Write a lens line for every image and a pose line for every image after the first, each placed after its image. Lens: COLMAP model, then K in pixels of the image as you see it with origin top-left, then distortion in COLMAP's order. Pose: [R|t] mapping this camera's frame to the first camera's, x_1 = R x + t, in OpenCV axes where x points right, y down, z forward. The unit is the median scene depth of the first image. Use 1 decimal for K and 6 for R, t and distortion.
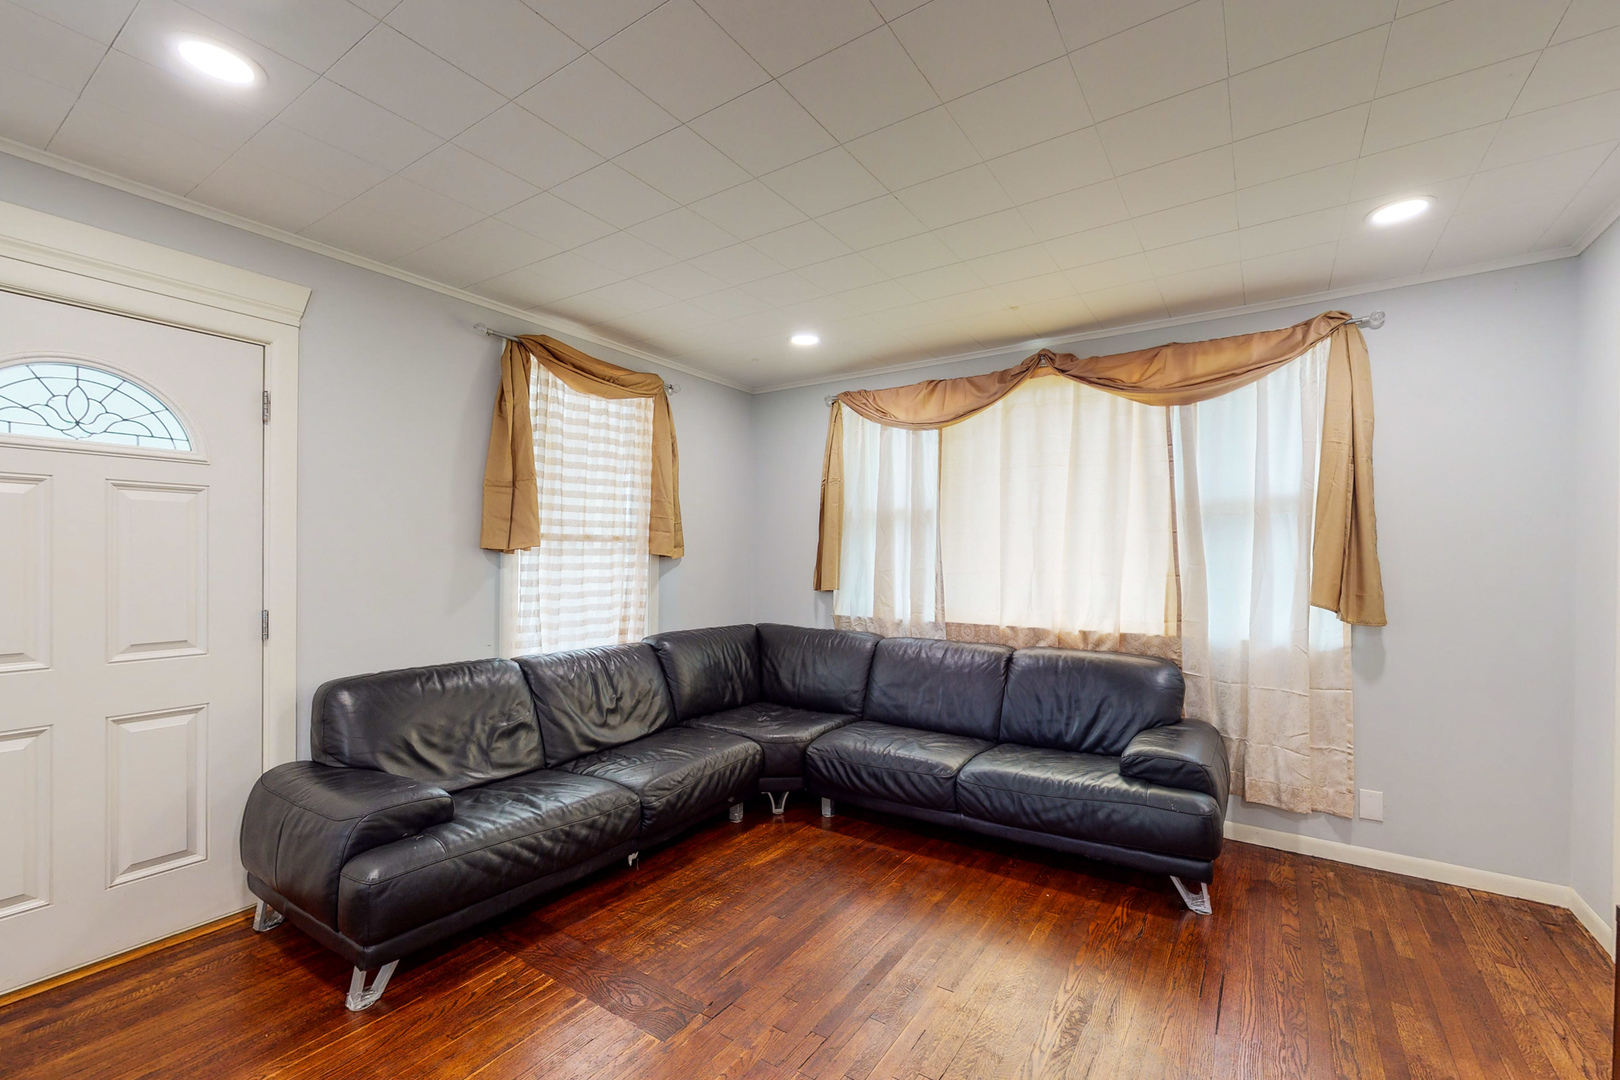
lens RADIAL K [[677.9, 0, 809.5], [0, 677.9, 558.0], [0, 0, 1]] dist [0.001654, 0.000034]
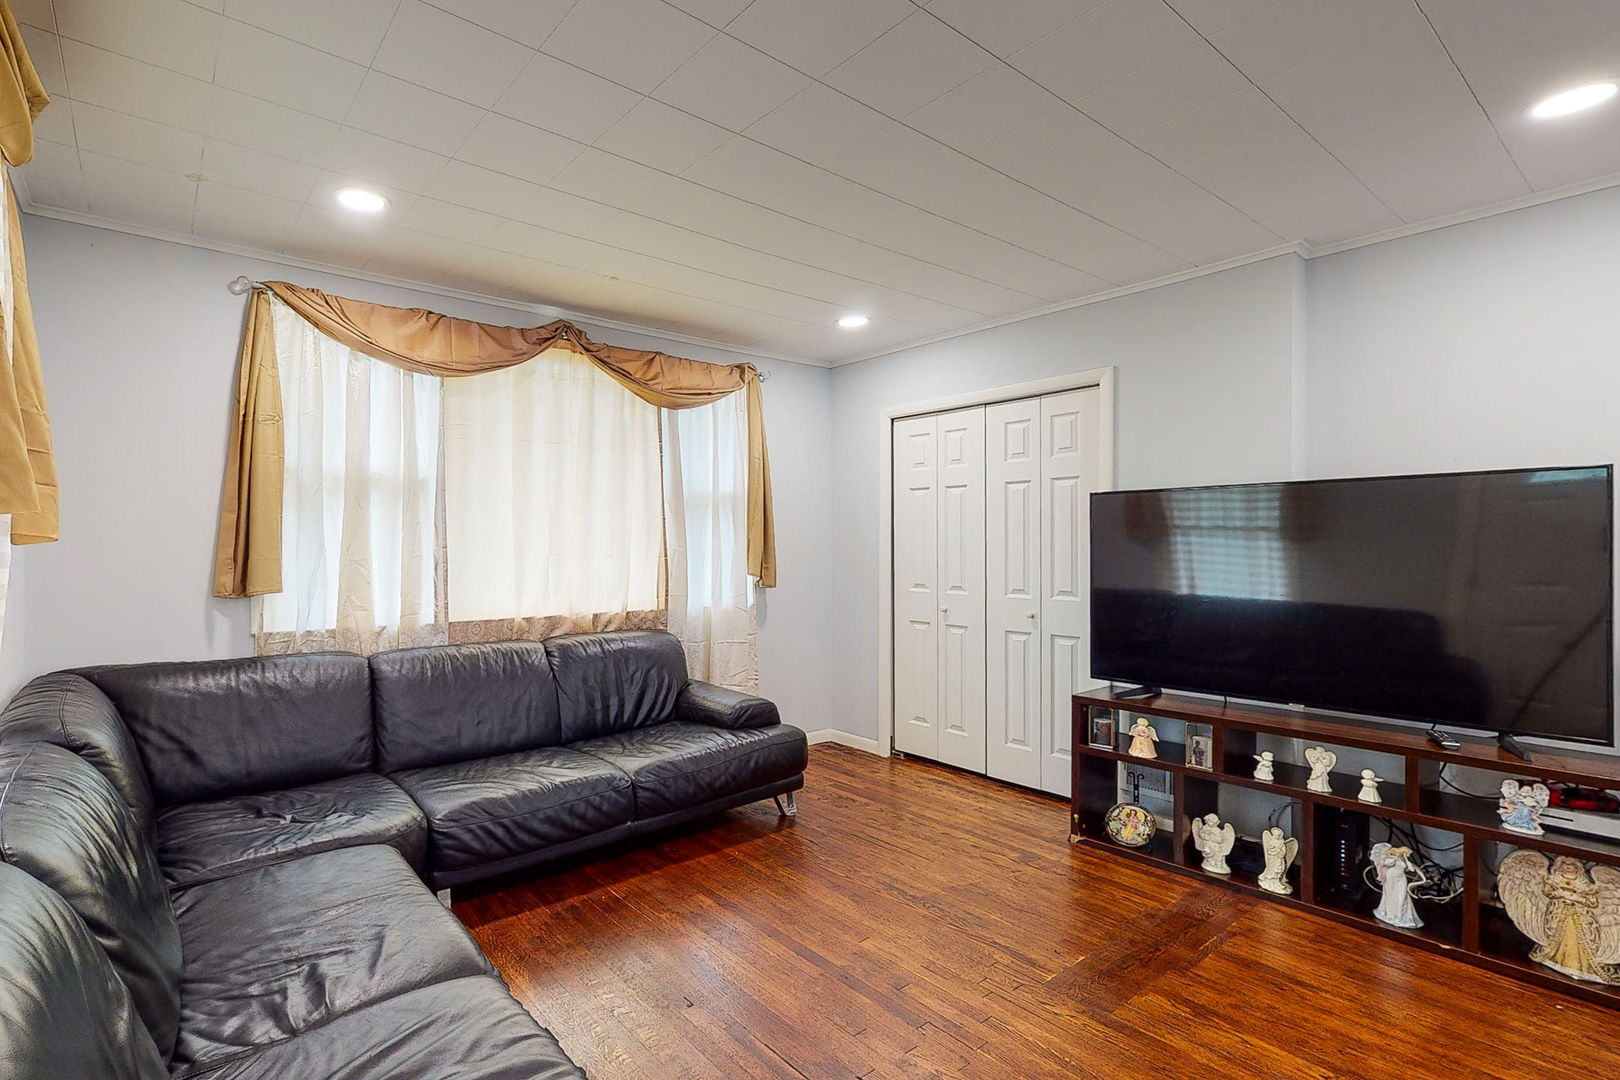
lens RADIAL K [[748.3, 0, 662.9], [0, 748.3, 547.8], [0, 0, 1]] dist [0.001201, -0.000092]
pose [[0.359732, -0.010760, 0.932994, -0.608269], [0.001114, 0.999938, 0.011102, -0.002661], [-0.933055, -0.002954, 0.359722, 0.518113]]
